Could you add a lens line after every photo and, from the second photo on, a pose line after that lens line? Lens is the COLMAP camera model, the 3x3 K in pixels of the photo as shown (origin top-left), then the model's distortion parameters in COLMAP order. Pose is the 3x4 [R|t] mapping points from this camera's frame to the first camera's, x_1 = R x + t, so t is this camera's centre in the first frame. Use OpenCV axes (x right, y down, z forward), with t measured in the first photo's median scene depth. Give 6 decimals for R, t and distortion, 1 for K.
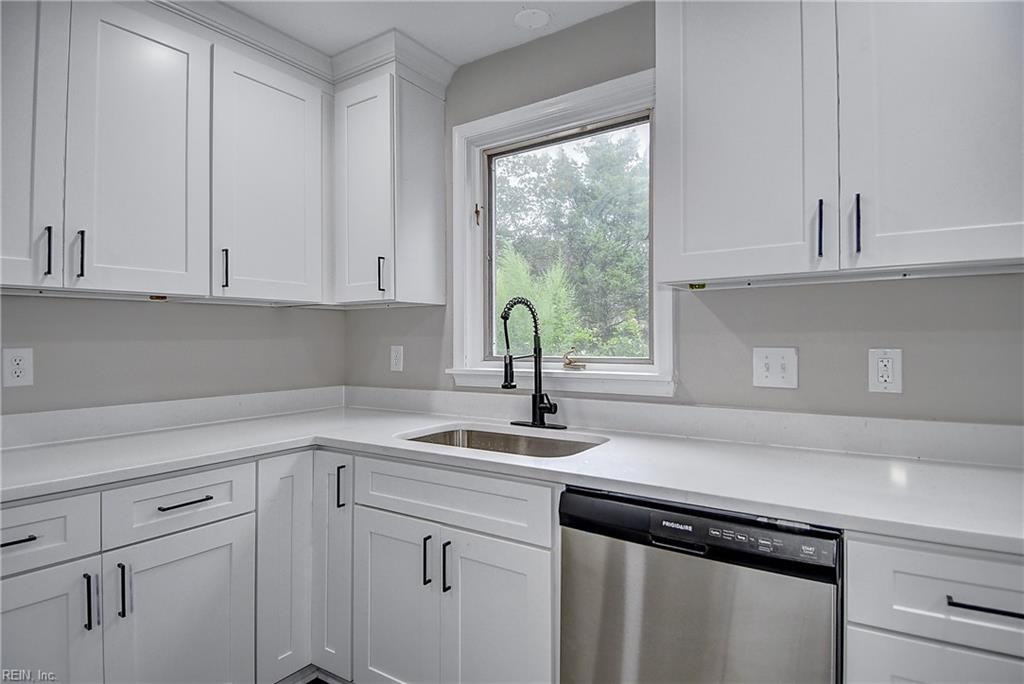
lens RADIAL K [[549.2, 0, 552.3], [0, 549.2, 334.4], [0, 0, 1]] dist [-0.003343, -0.000758]
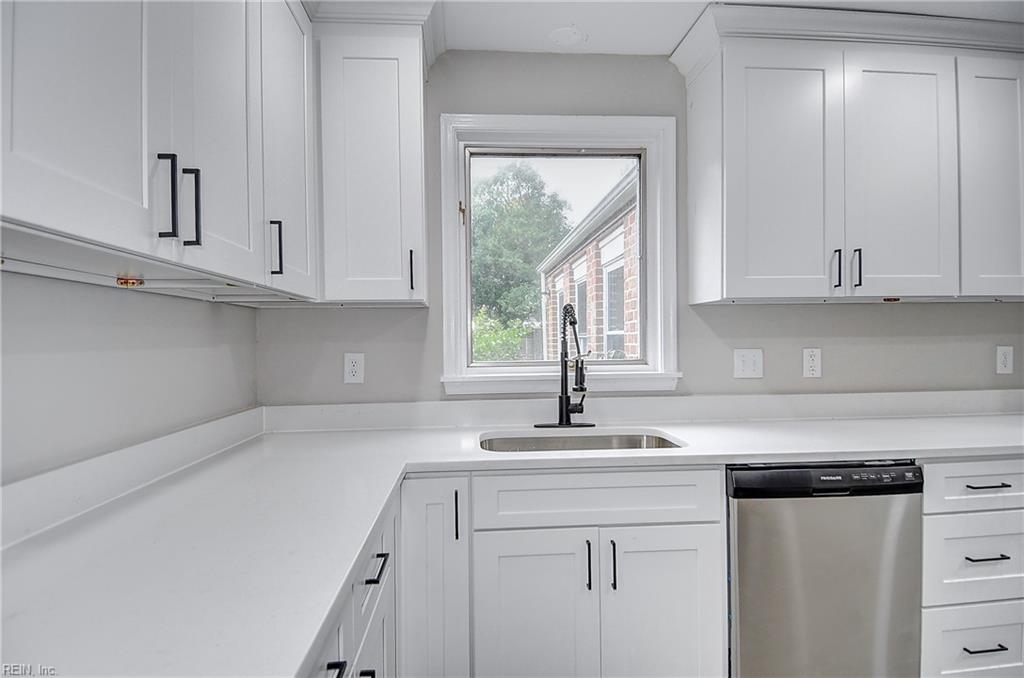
lens RADIAL K [[540.0, 0, 512.0], [0, 540.0, 339.0], [0, 0, 1]] dist [0.000627, -0.000506]
pose [[0.795930, -0.003275, 0.605380, -0.802692], [0.000507, 0.999989, 0.004742, -0.006263], [-0.605388, -0.003467, 0.795923, 0.259944]]
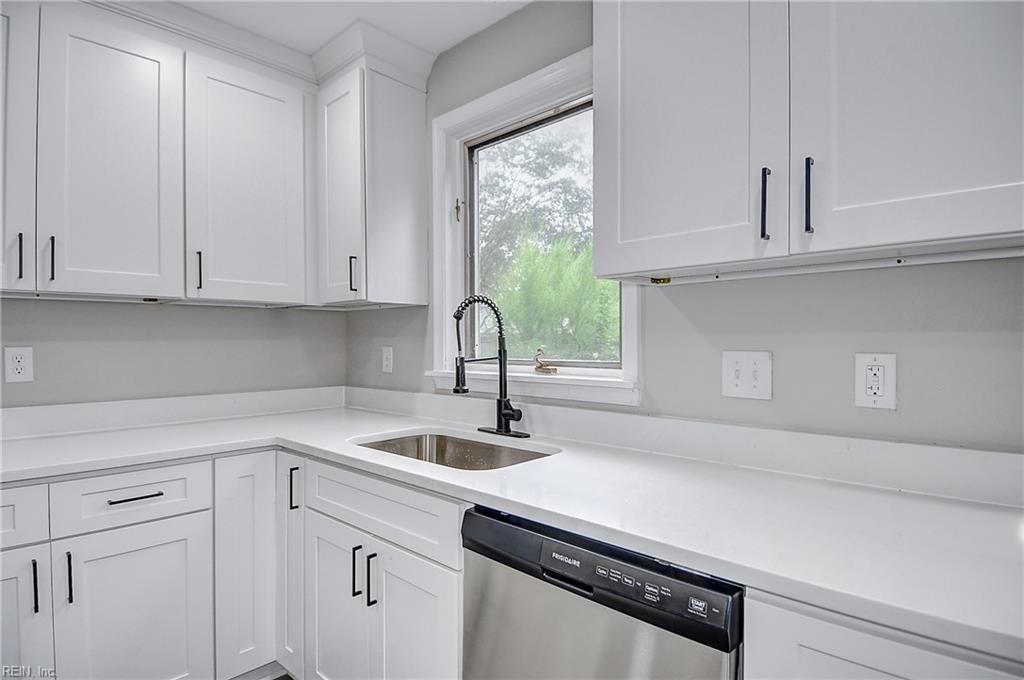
lens RADIAL K [[544.9, 0, 541.9], [0, 544.9, 346.5], [0, 0, 1]] dist [0.003230, -0.014182]
pose [[0.985622, 0.005235, -0.168883, 0.214841], [-0.002177, 0.999830, 0.018291, 0.001853], [0.168950, -0.017660, 0.985466, 0.107457]]
